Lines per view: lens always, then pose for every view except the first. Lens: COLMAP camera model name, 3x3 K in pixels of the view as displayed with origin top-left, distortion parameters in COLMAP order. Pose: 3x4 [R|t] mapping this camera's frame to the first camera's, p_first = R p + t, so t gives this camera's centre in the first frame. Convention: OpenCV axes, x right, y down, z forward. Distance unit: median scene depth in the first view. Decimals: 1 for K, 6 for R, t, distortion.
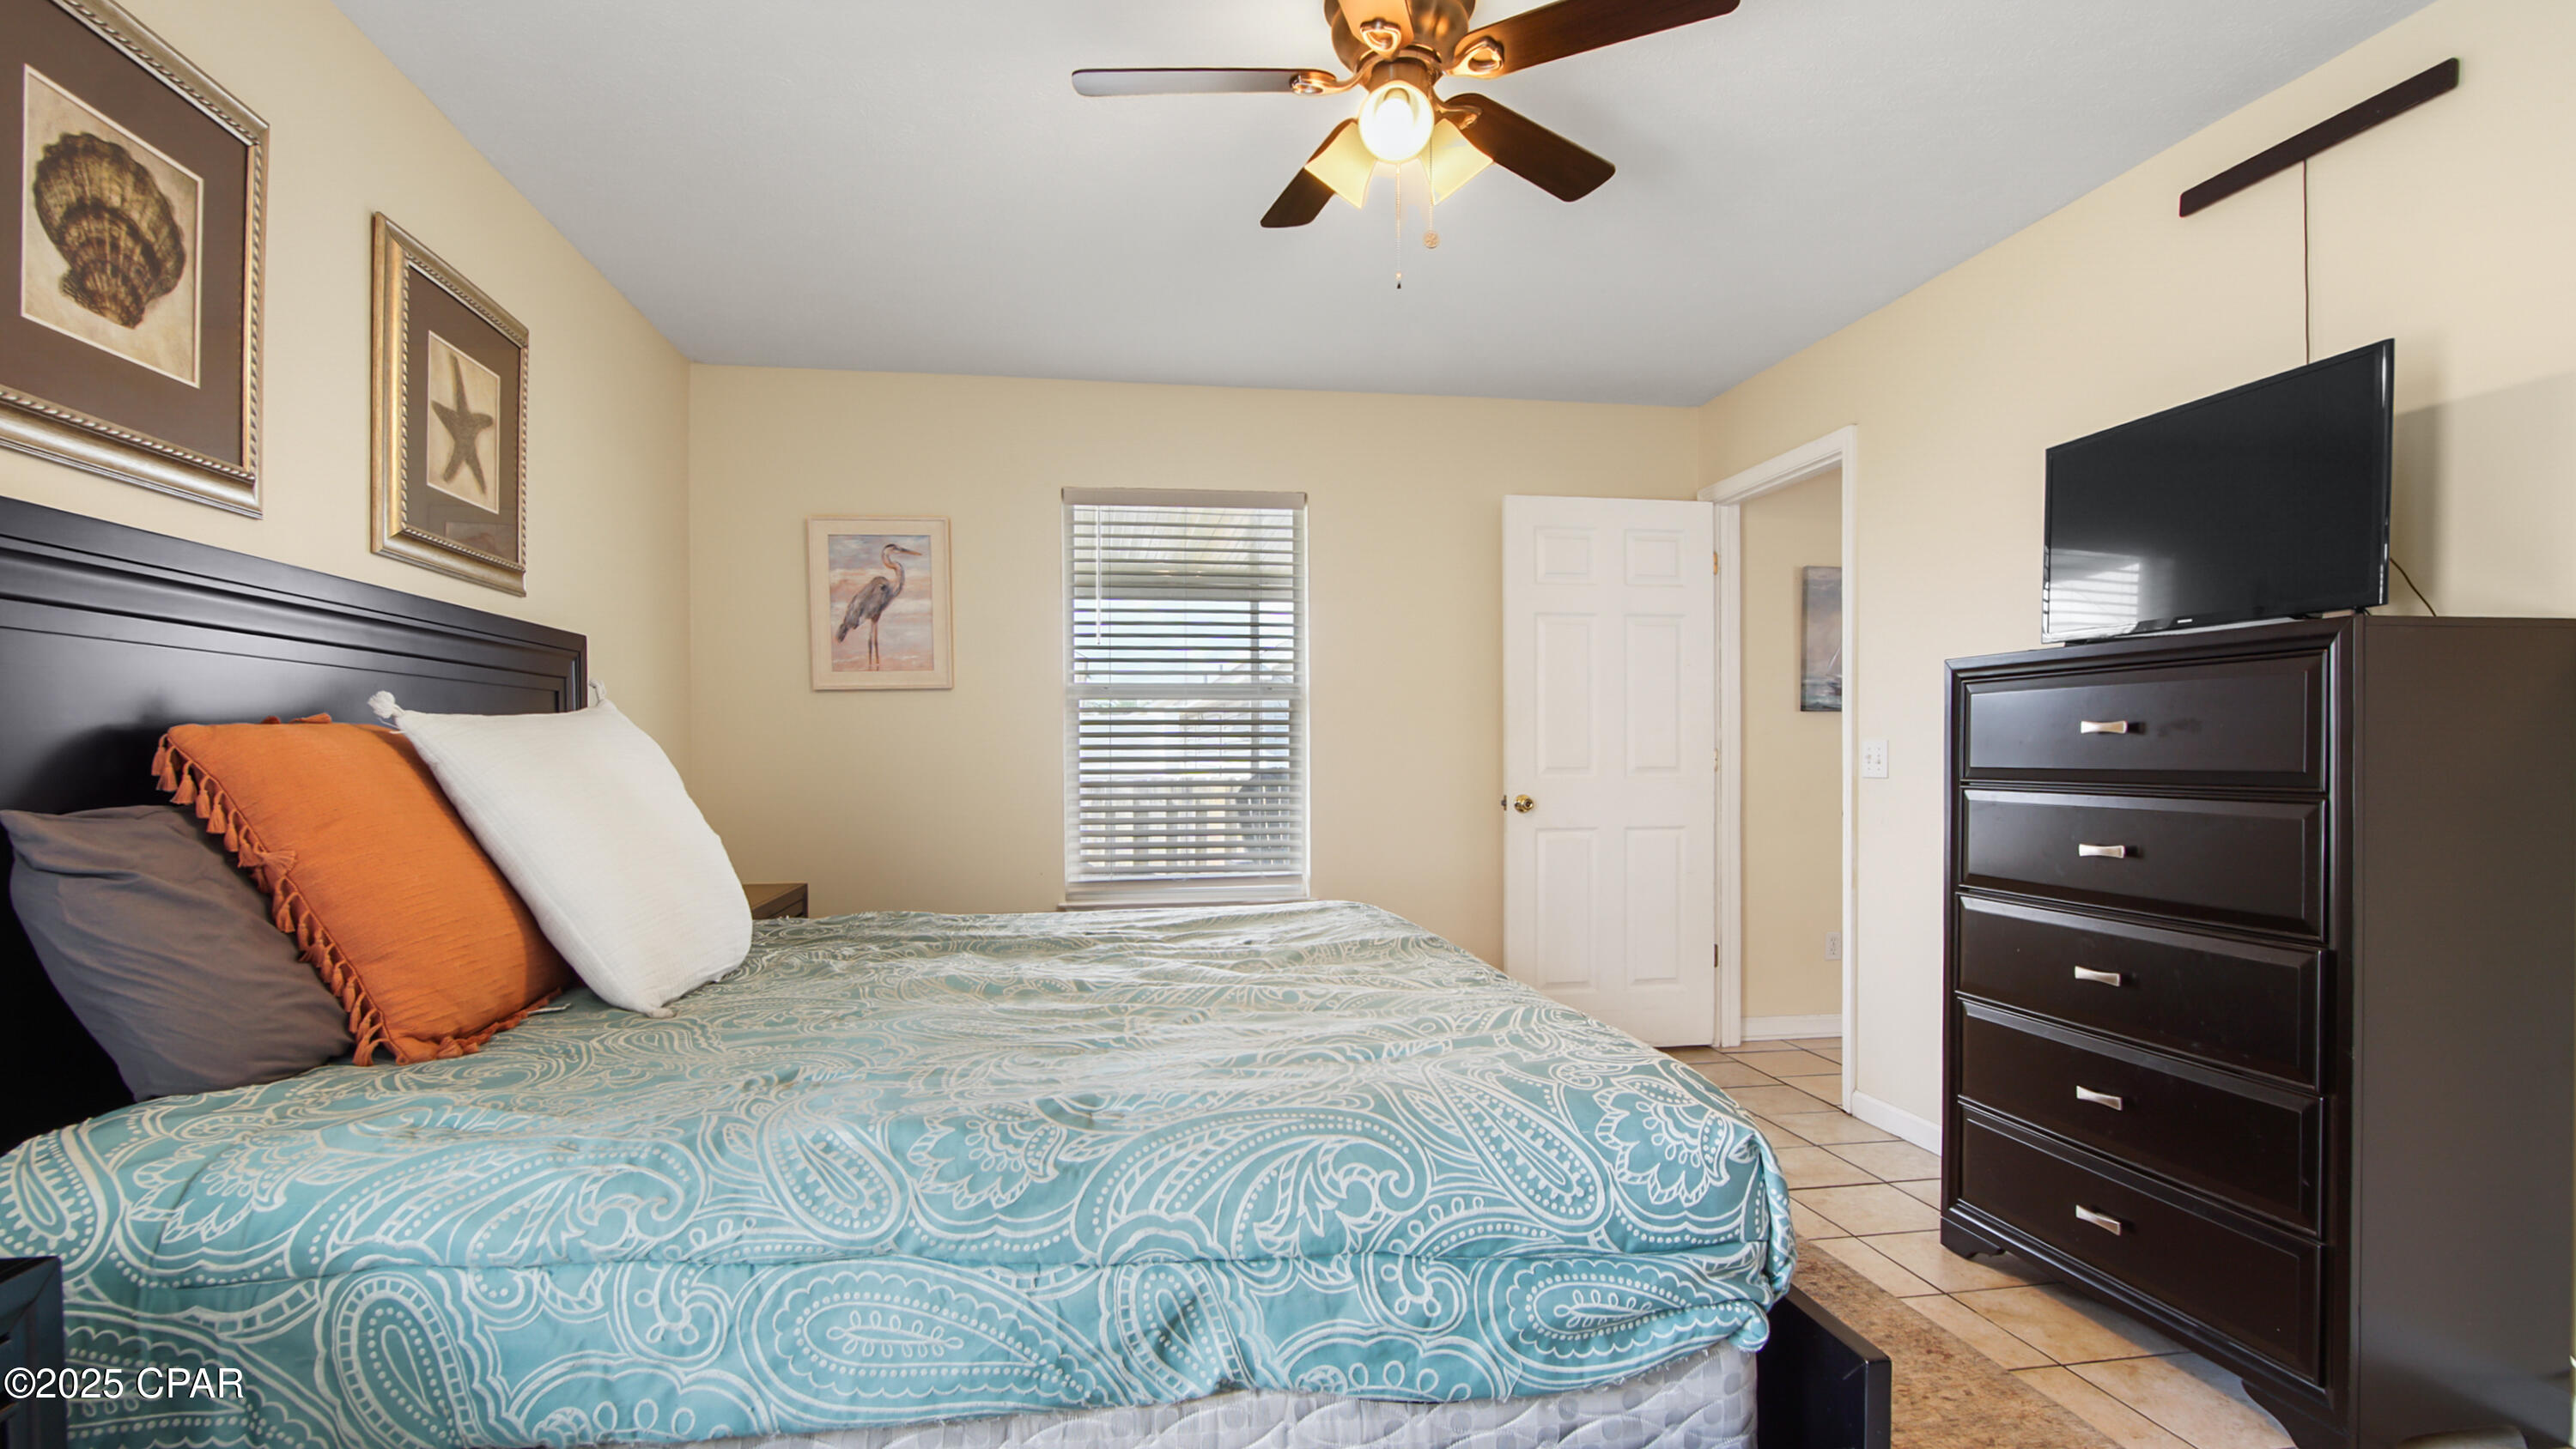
lens RADIAL K [[1177.1, 0, 1290.7], [0, 1177.1, 736.8], [0, 0, 1]] dist [0.000757, 0.000003]
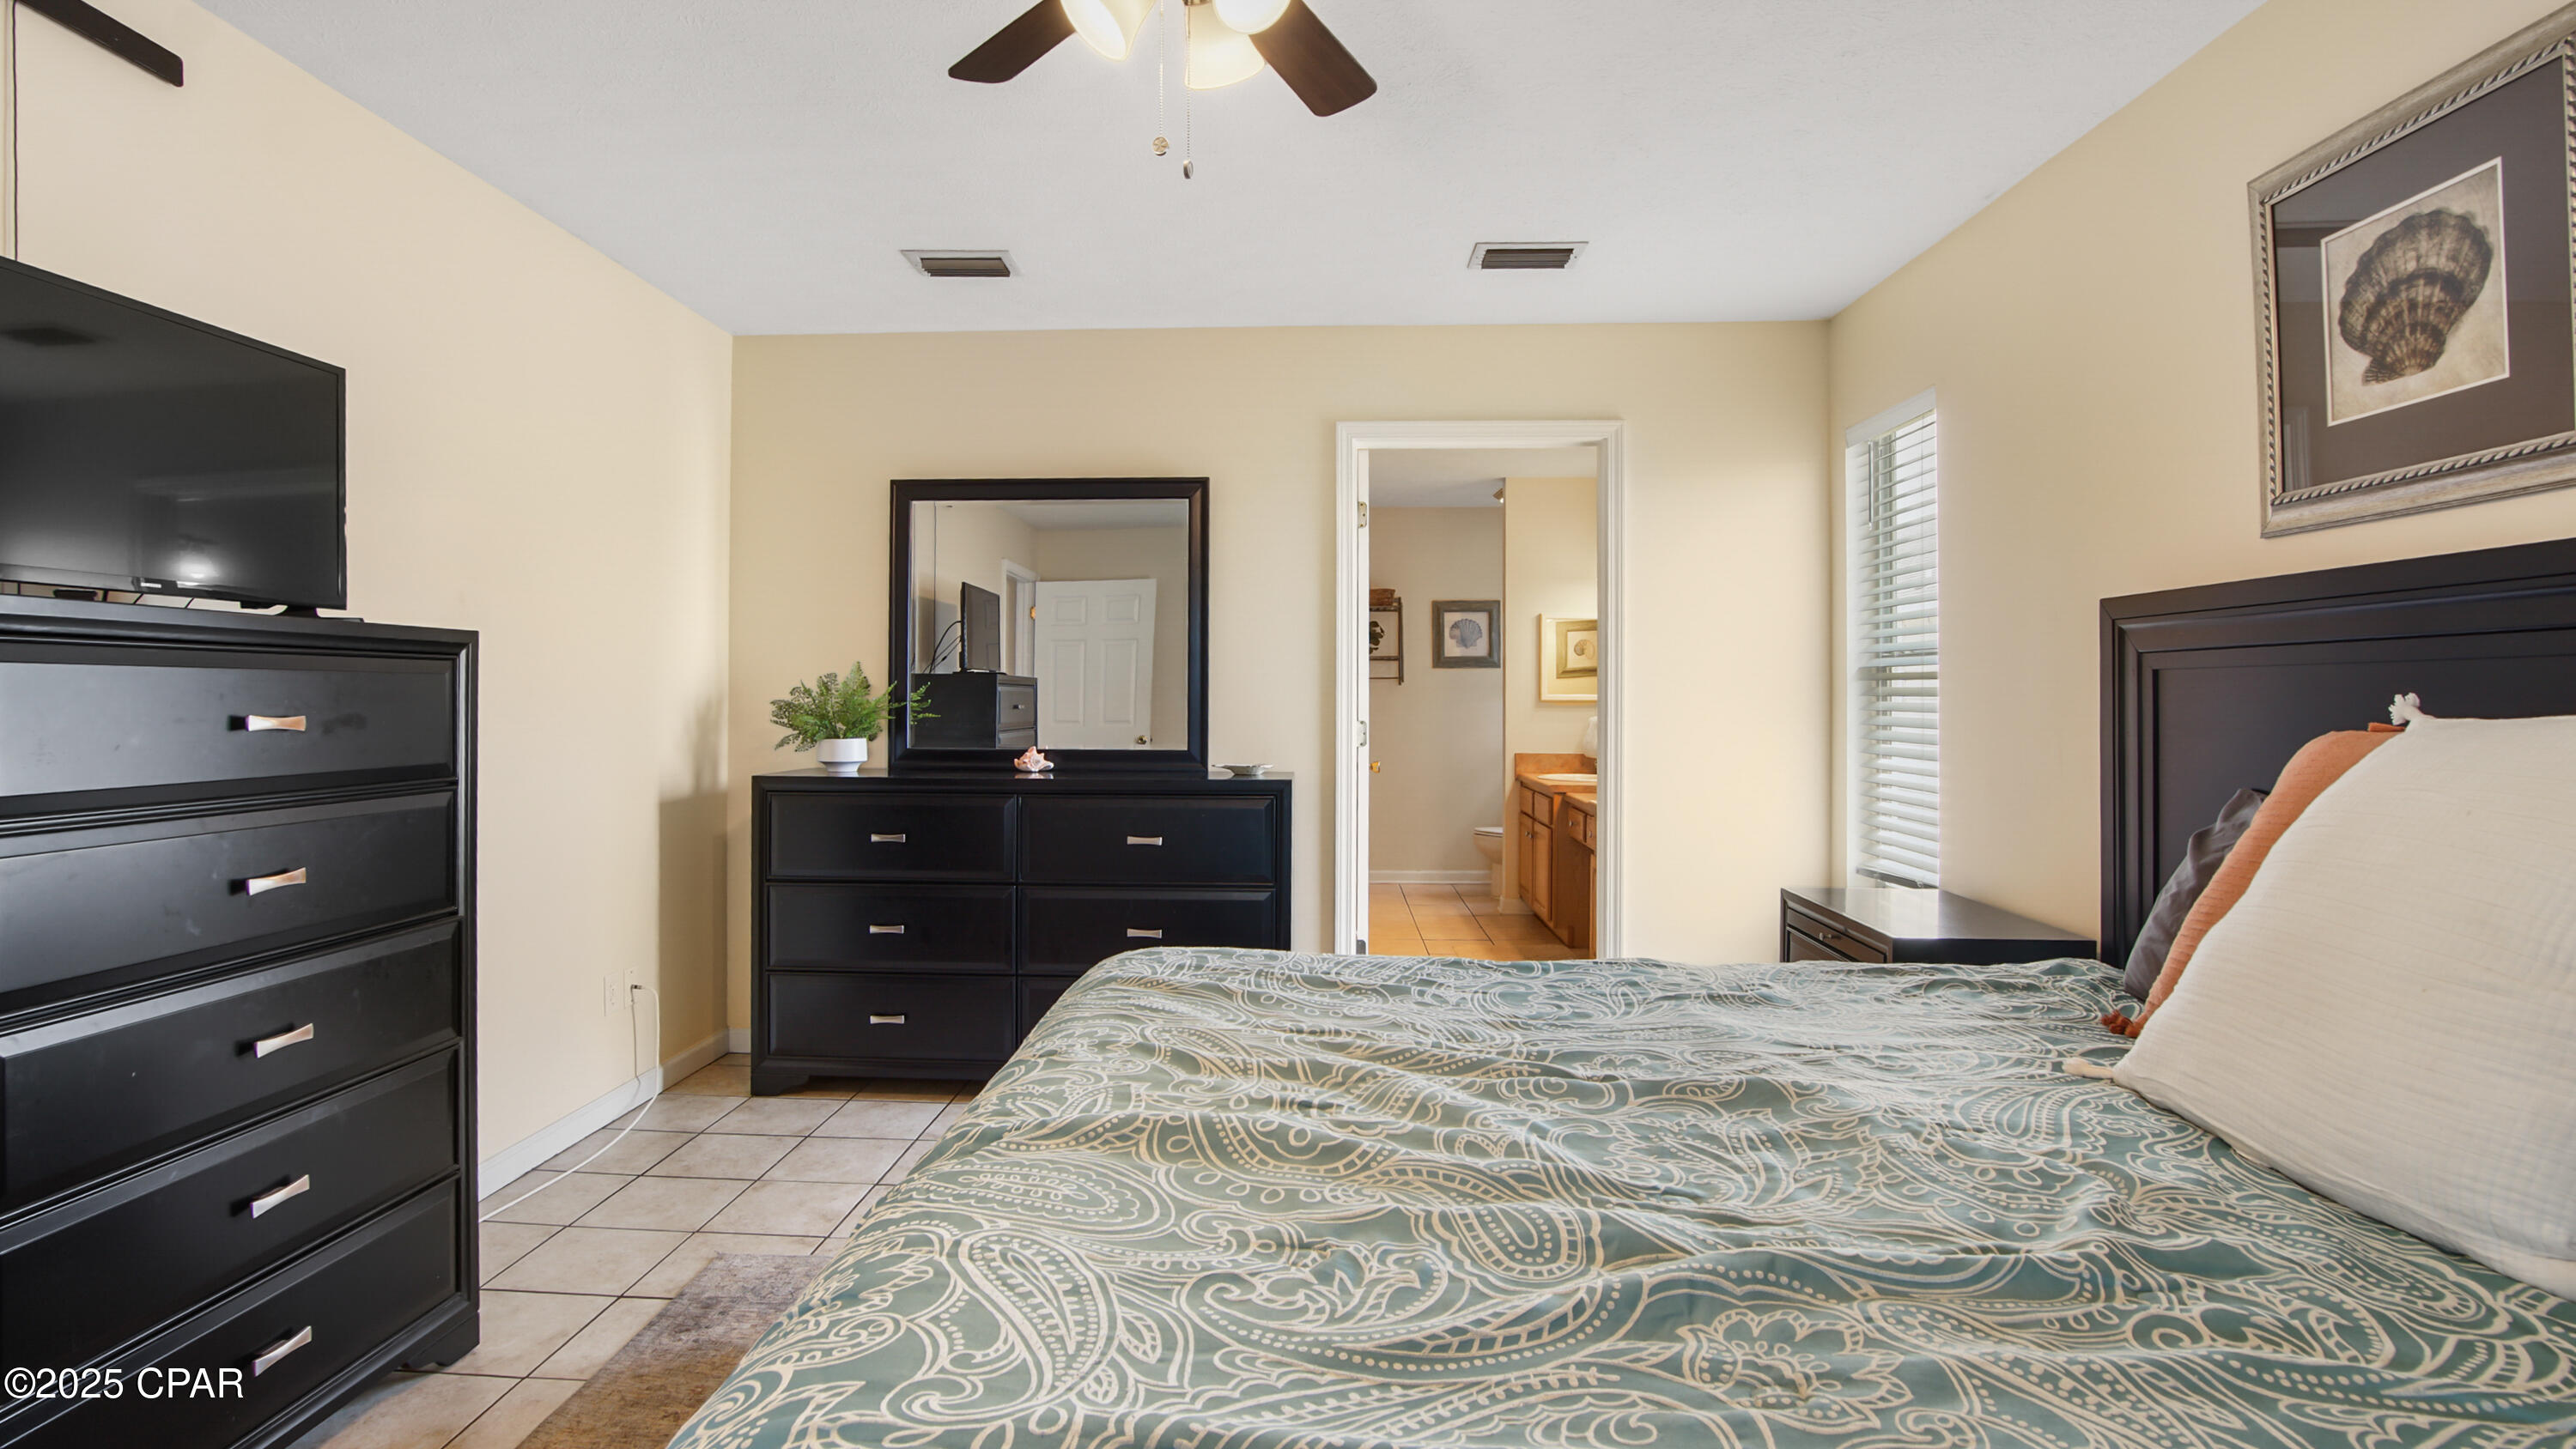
lens RADIAL K [[1177.1, 0, 1290.7], [0, 1177.1, 708.1], [0, 0, 1]] dist [0.000757, 0.000003]
pose [[-0.977158, -0.002943, 0.212494, -0.189230], [-0.003473, 0.999992, -0.002118, -0.027486], [-0.212486, -0.002807, -0.977160, 2.266776]]
